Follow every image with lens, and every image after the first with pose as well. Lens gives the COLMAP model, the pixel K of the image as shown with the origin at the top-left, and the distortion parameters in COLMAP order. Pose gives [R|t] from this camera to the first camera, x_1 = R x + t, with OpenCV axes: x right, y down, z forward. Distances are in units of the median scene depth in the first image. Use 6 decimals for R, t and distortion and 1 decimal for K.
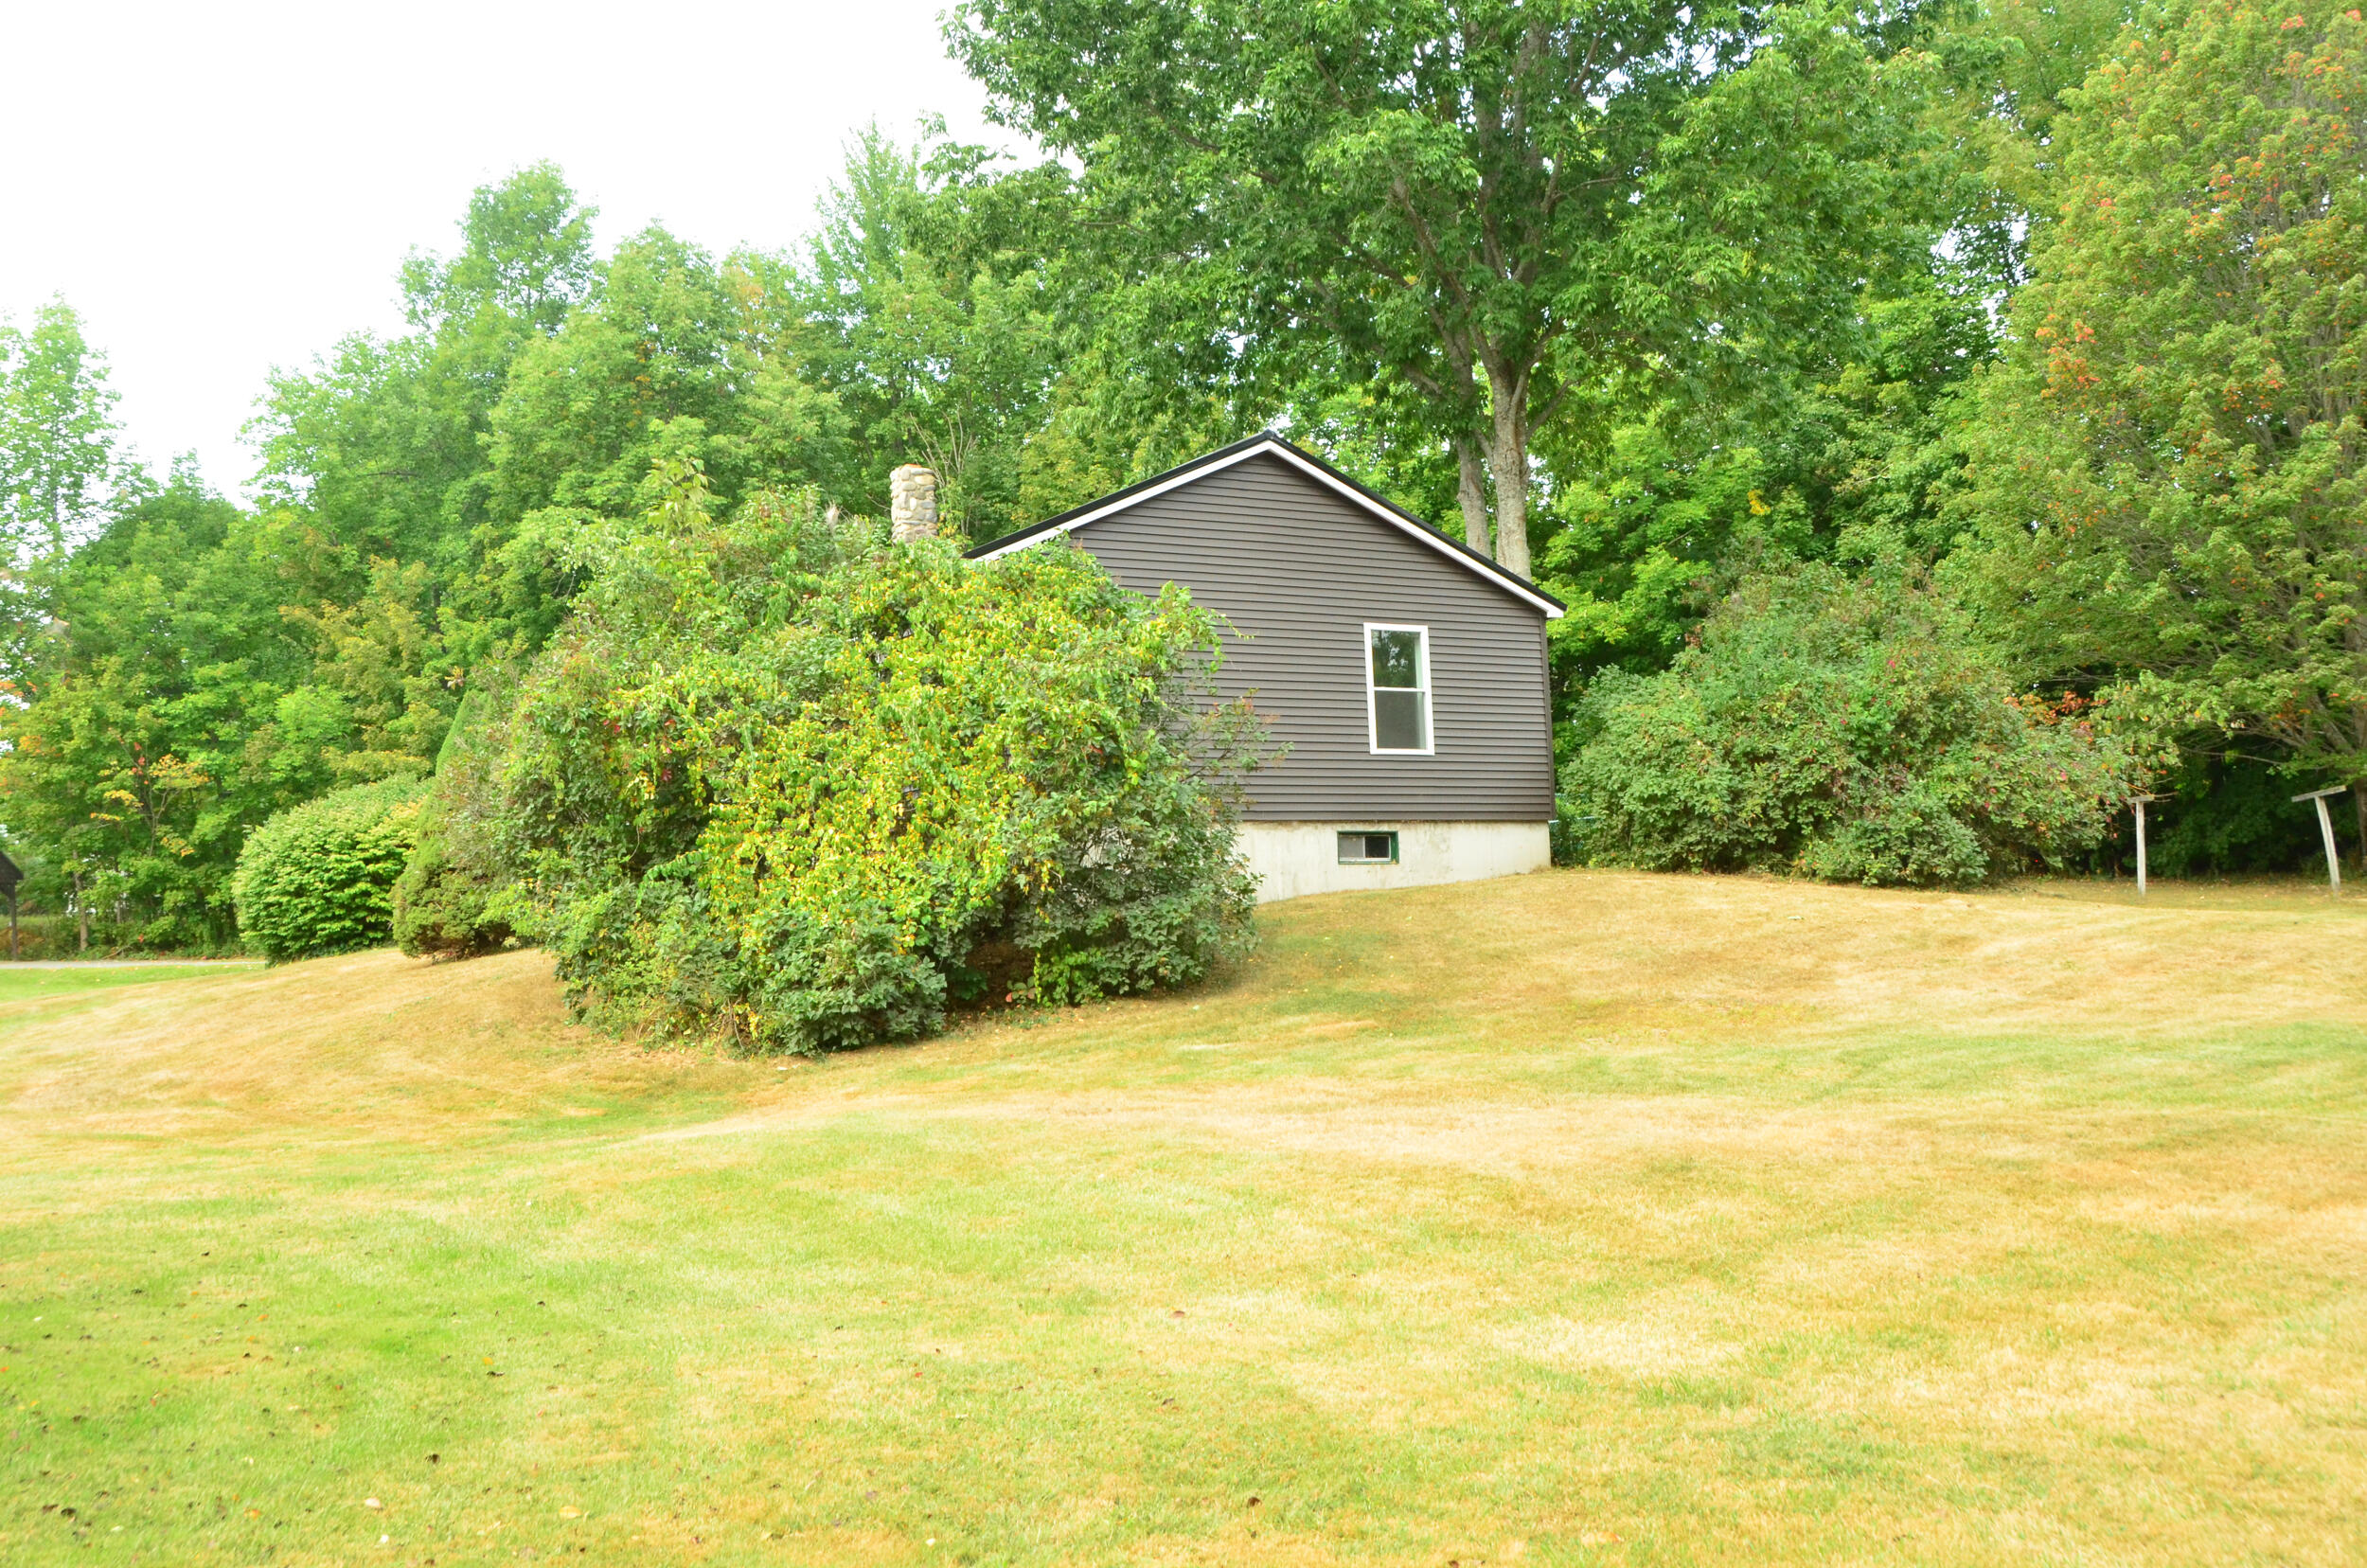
lens RADIAL K [[2258.0, 0, 1180.6], [0, 2258.0, 850.5], [0, 0, 1]] dist [-0.095708, 0.232784]
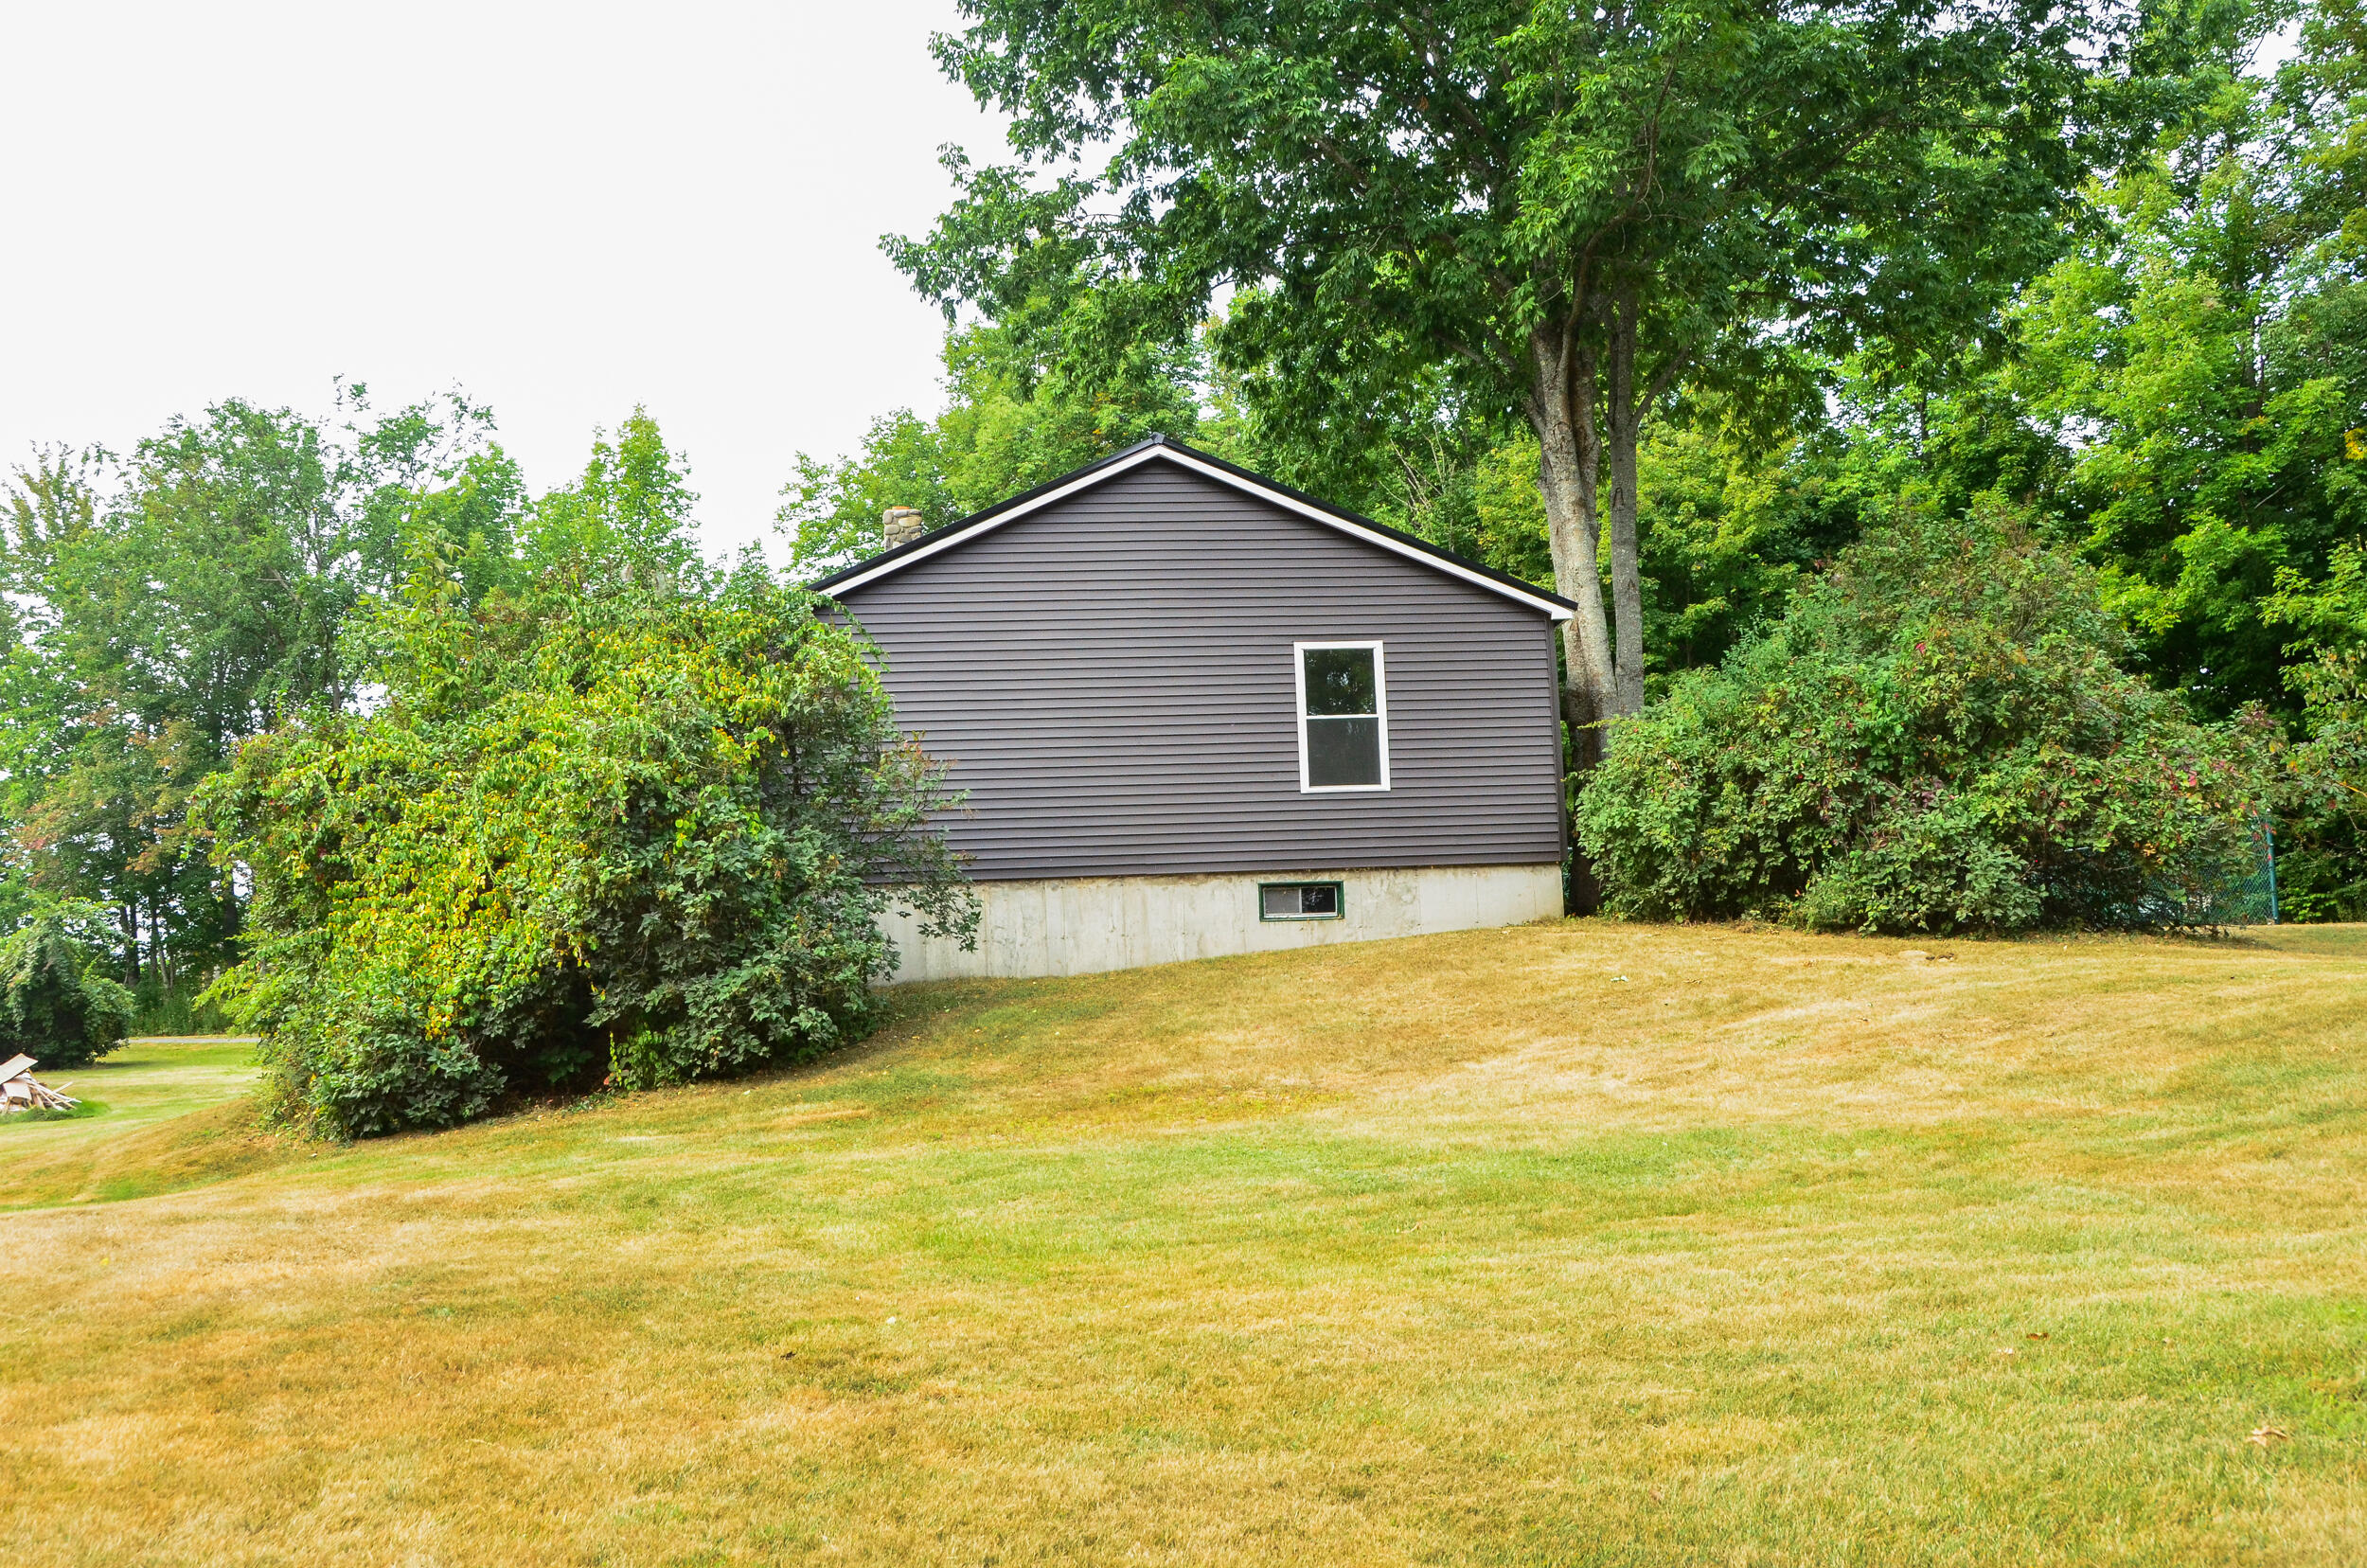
lens RADIAL K [[2356.0, 0, 1173.1], [0, 2356.0, 853.2], [0, 0, 1]] dist [-0.089644, 0.254979]
pose [[0.926216, -0.034438, -0.375418, 0.378515], [0.026640, 0.999308, -0.025943, 0.002321], [0.376051, 0.014028, 0.926493, 0.146762]]
